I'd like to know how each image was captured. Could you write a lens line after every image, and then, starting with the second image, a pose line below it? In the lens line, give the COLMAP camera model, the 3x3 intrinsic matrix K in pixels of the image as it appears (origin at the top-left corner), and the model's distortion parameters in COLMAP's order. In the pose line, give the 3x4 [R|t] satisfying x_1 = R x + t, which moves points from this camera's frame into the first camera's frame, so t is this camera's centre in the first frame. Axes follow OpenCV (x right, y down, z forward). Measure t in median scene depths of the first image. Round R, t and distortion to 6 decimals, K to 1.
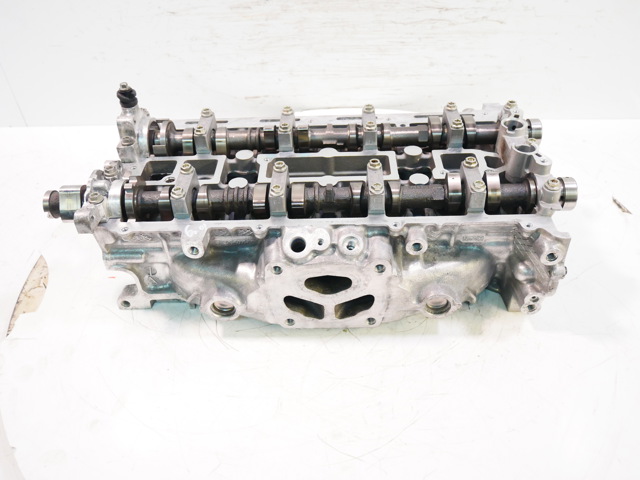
lens RADIAL K [[589.7, 0, 320.0], [0, 589.7, 240.0], [0, 0, 1]] dist [0.003550, -0.001629]
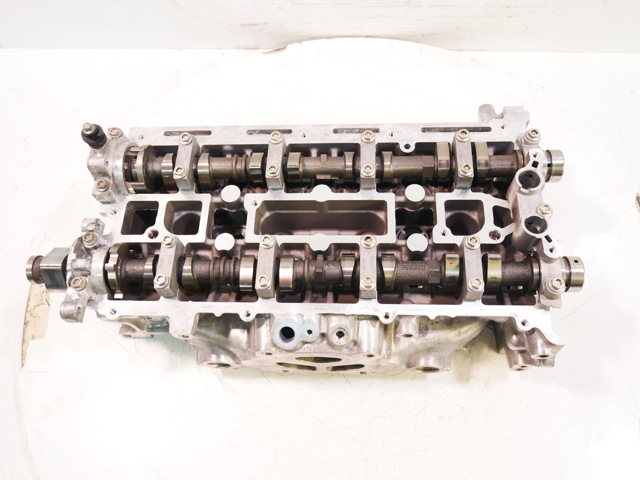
lens RADIAL K [[589.7, 0, 320.0], [0, 589.7, 240.0], [0, 0, 1]] dist [0.003550, -0.001629]
pose [[0.999177, 0.004309, -0.040335, 0.054396], [0.013240, 0.905242, 0.424690, -0.521886], [0.038343, -0.424874, 0.904440, 0.160237]]
